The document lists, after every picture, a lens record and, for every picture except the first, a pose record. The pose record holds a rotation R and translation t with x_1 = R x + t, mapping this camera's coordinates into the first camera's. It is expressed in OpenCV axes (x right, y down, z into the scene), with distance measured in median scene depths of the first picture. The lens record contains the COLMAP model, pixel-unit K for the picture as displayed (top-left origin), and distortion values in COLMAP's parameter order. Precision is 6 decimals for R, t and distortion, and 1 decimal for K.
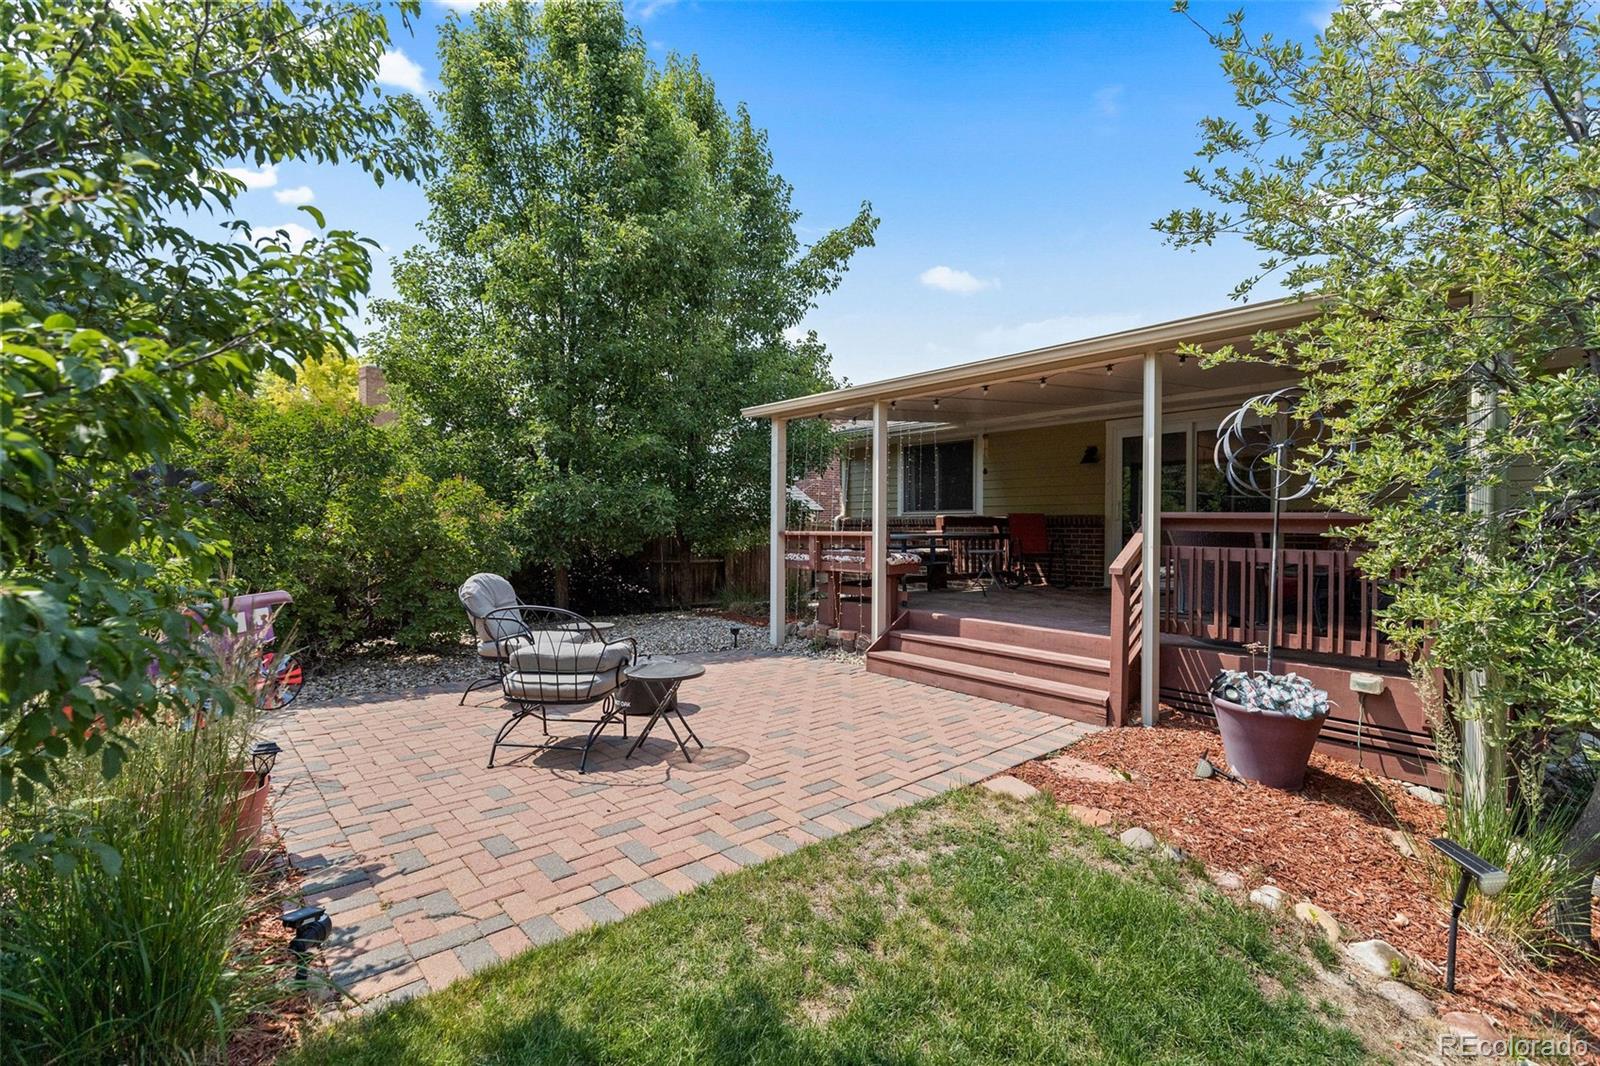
lens RADIAL K [[713.8, 0, 798.1], [0, 713.8, 524.1], [0, 0, 1]] dist [0.004051, -0.000318]
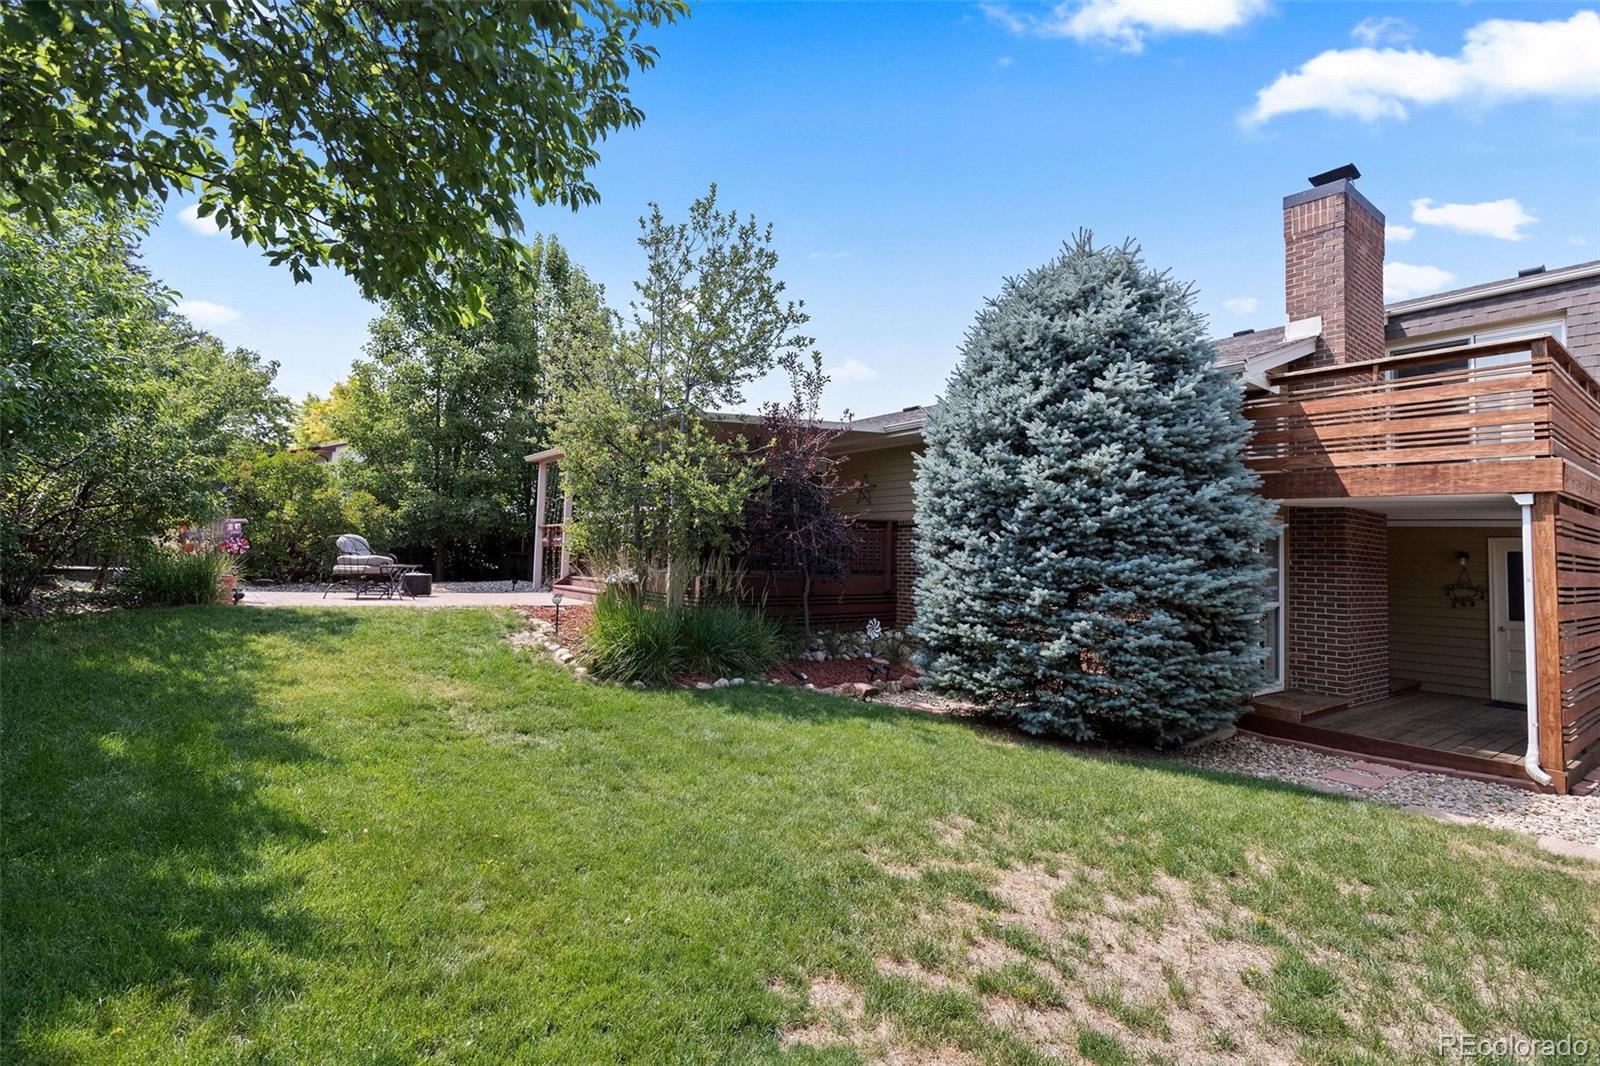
lens RADIAL K [[737.4, 0, 799.6], [0, 737.4, 508.9], [0, 0, 1]] dist [0.004686, -0.000134]
pose [[0.998534, 0.021582, -0.049632, 0.900858], [-0.024968, 0.997328, -0.068653, 0.099816], [0.048018, 0.069792, 0.996405, -1.021585]]
